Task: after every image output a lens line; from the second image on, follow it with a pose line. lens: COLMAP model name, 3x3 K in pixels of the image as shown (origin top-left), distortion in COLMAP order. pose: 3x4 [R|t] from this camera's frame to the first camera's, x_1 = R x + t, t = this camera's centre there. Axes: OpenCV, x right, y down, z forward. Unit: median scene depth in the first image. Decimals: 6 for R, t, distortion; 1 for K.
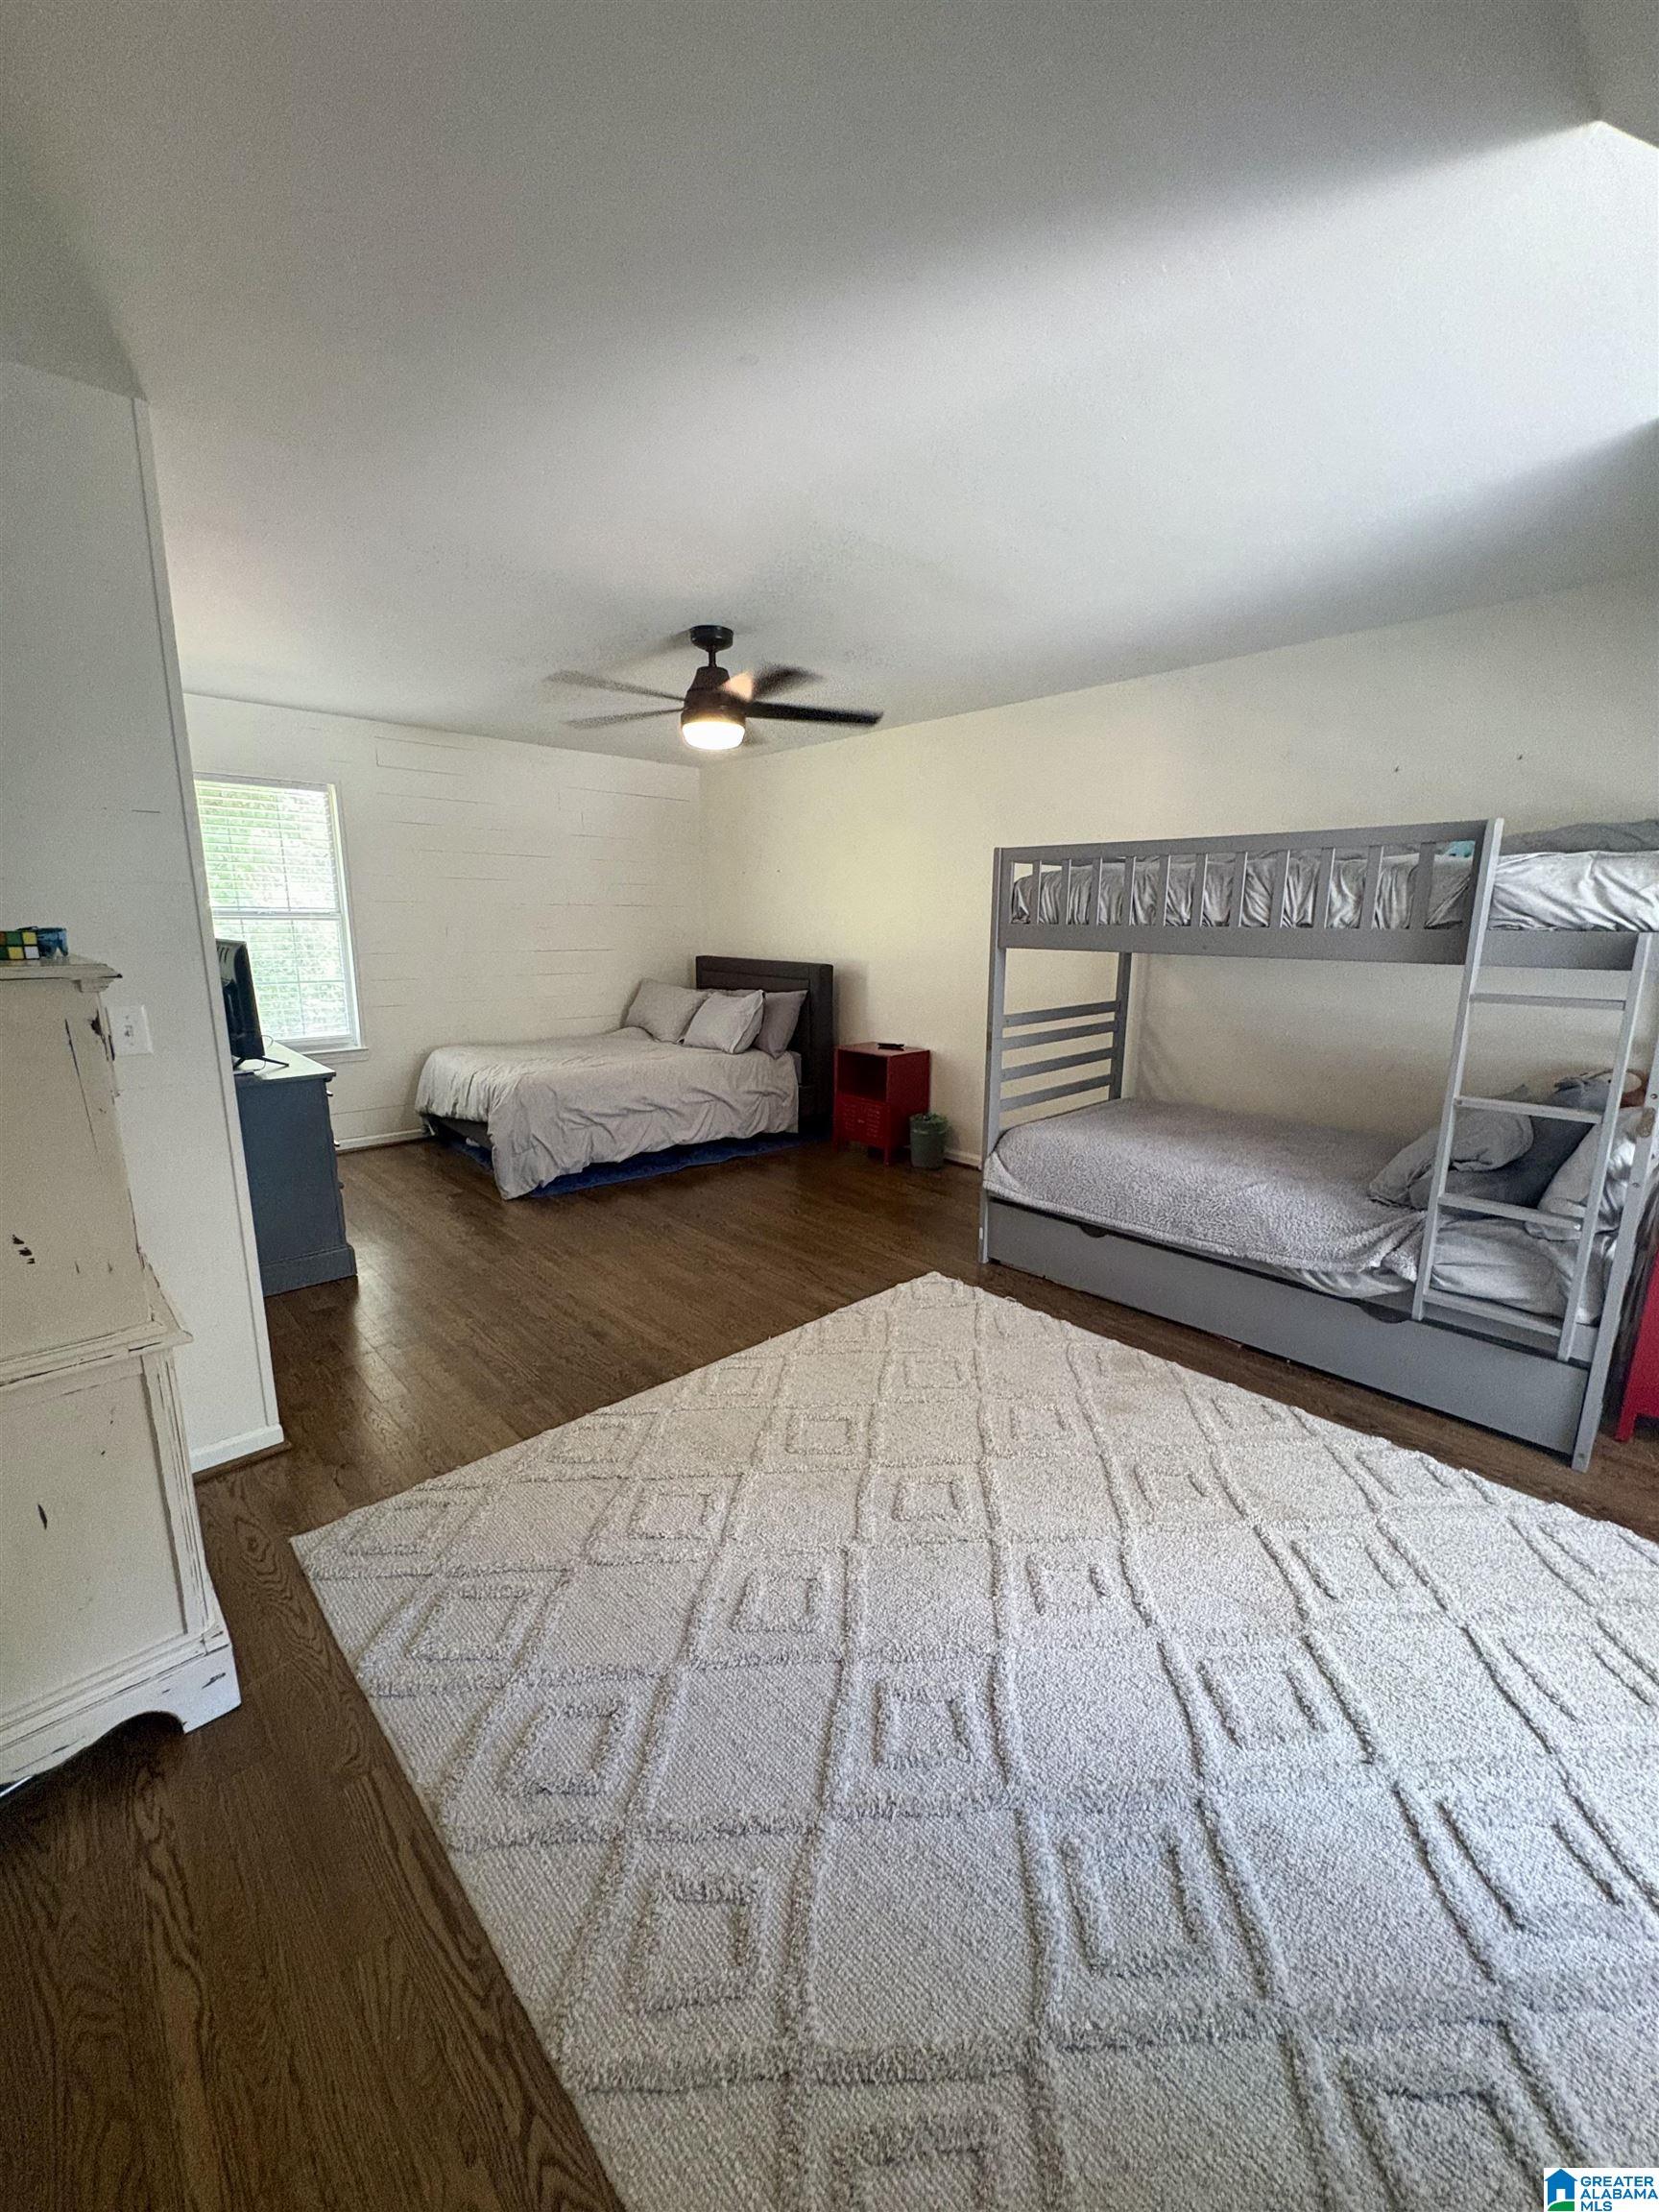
lens RADIAL K [[884.8, 0, 827.6], [0, 884.8, 1101.3], [0, 0, 1]] dist [0.001634, -0.000461]
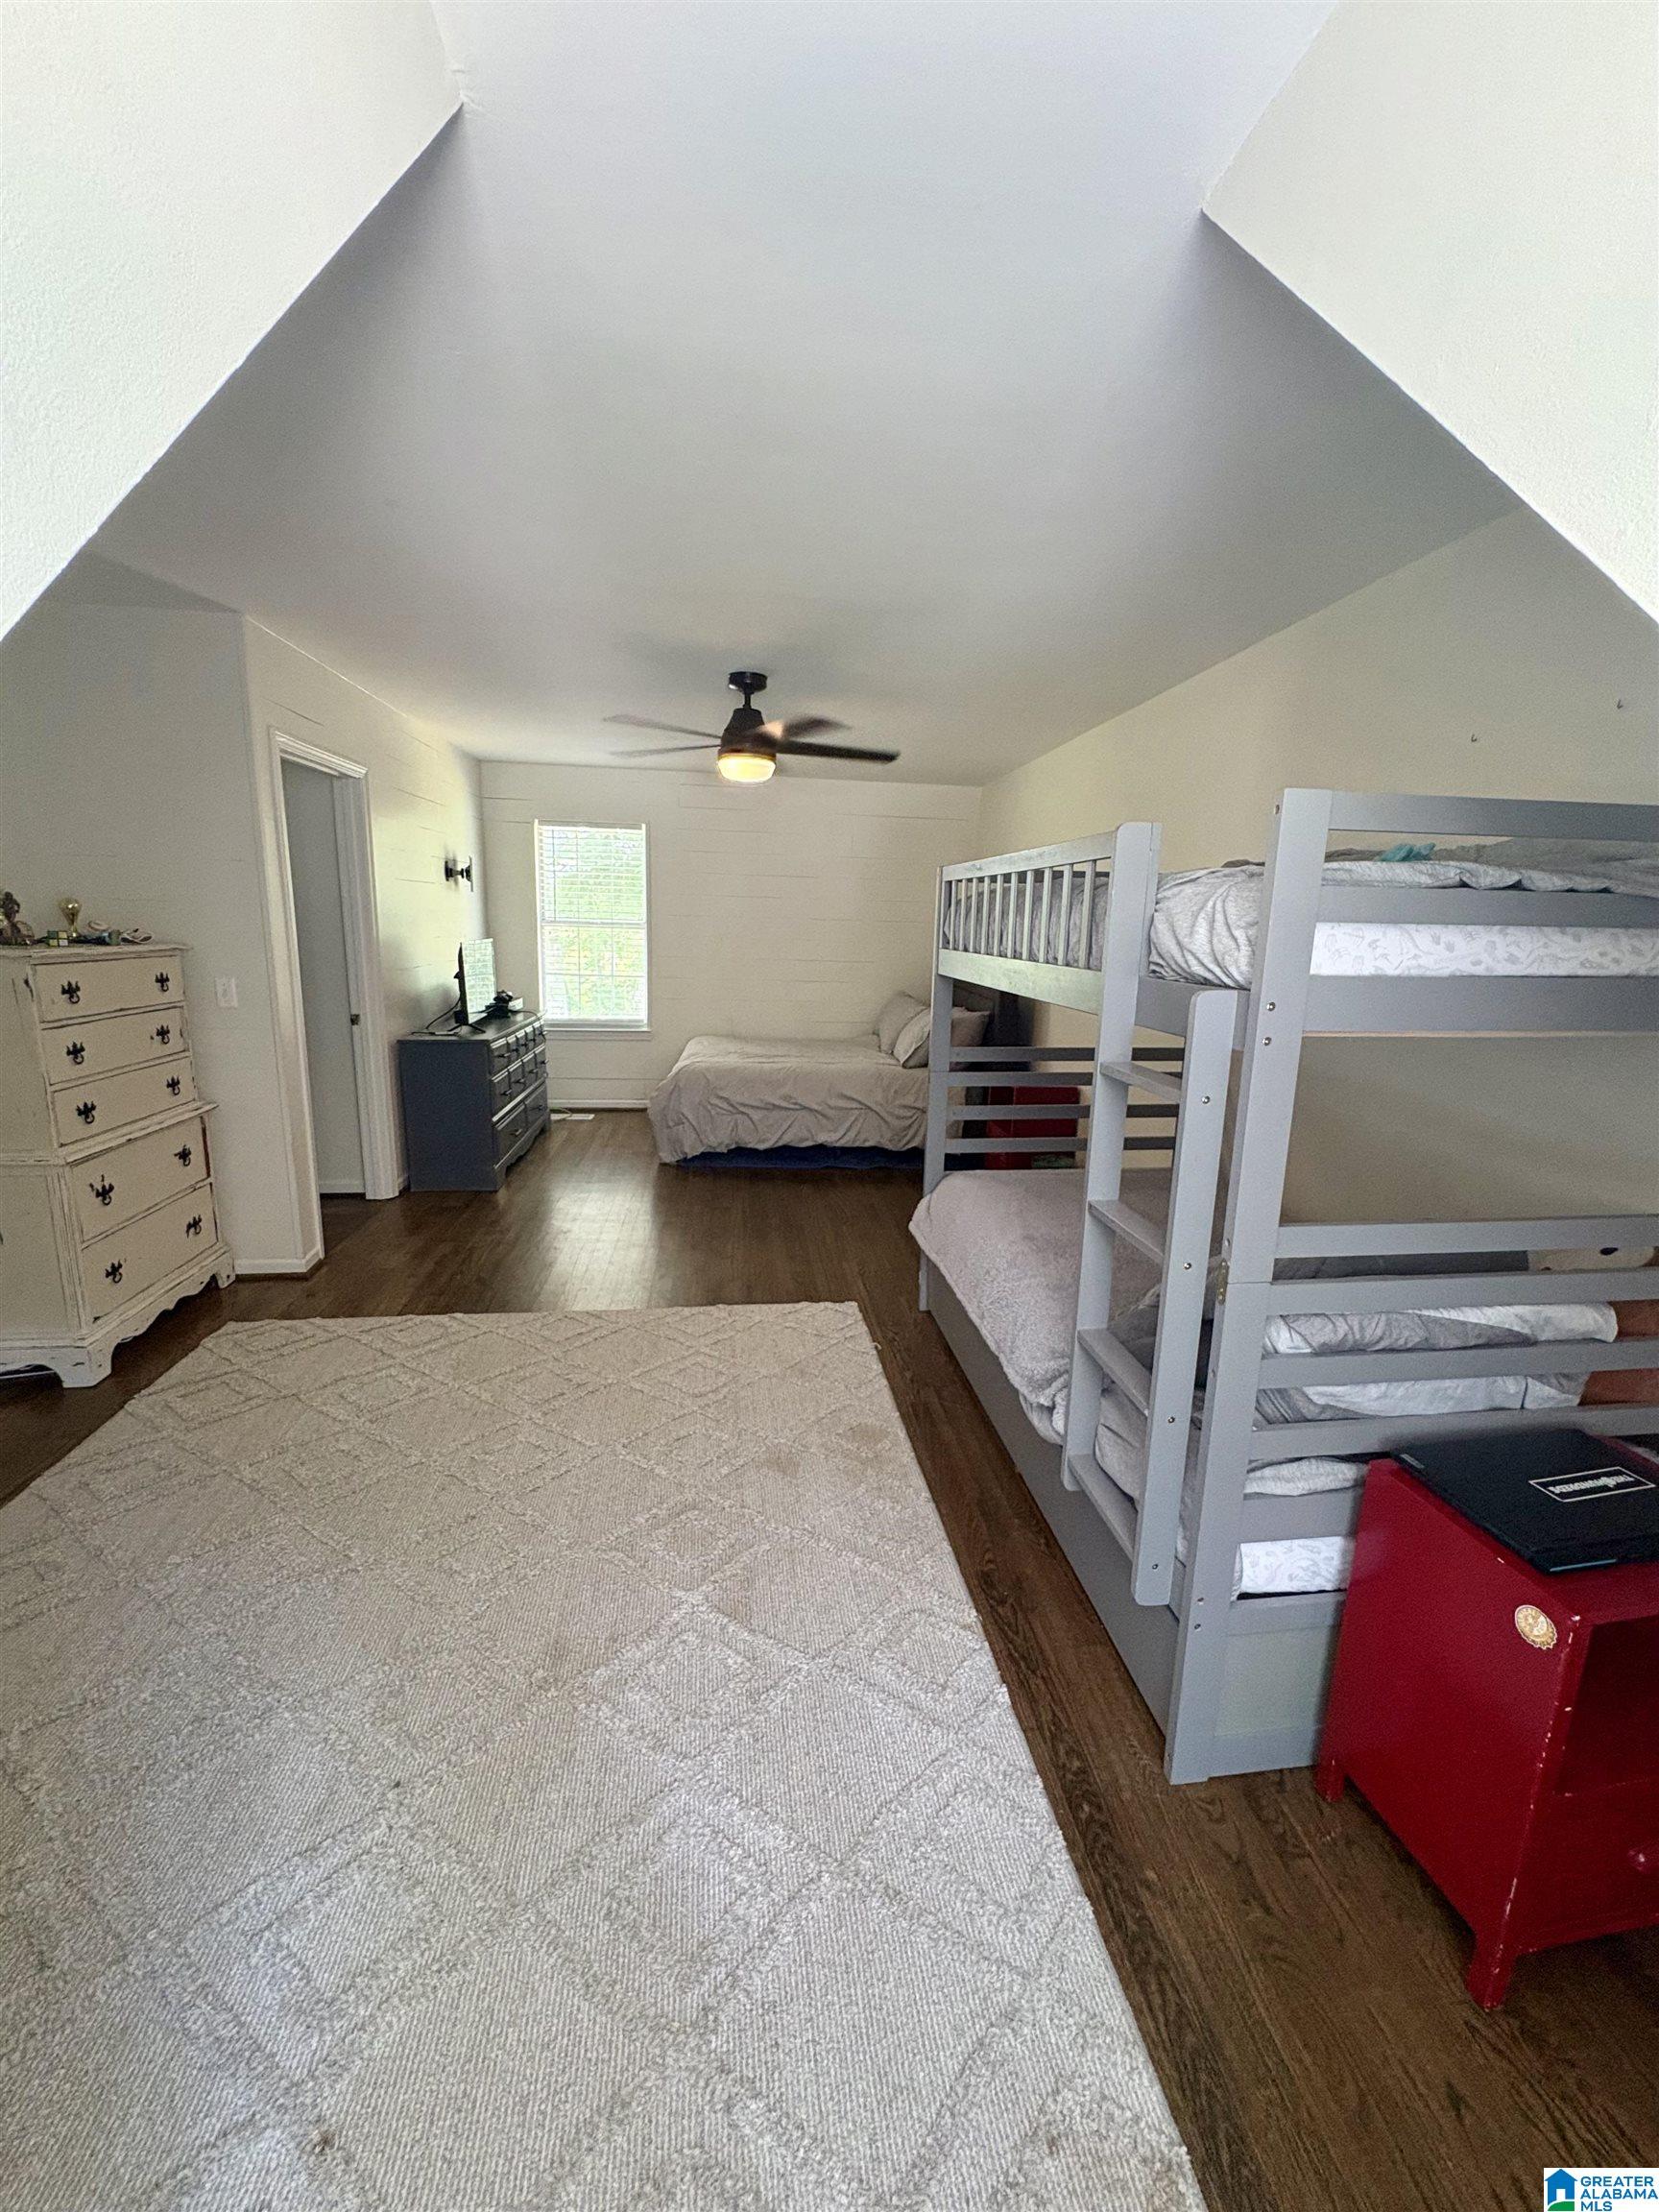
lens RADIAL K [[884.8, 0, 829.3], [0, 884.8, 1103.0], [0, 0, 1]] dist [0.001634, -0.000461]
pose [[0.805750, 0.135180, -0.576622, 0.639798], [-0.142602, 0.989242, 0.032645, -0.052868], [0.574832, 0.055924, 0.816358, 0.179383]]
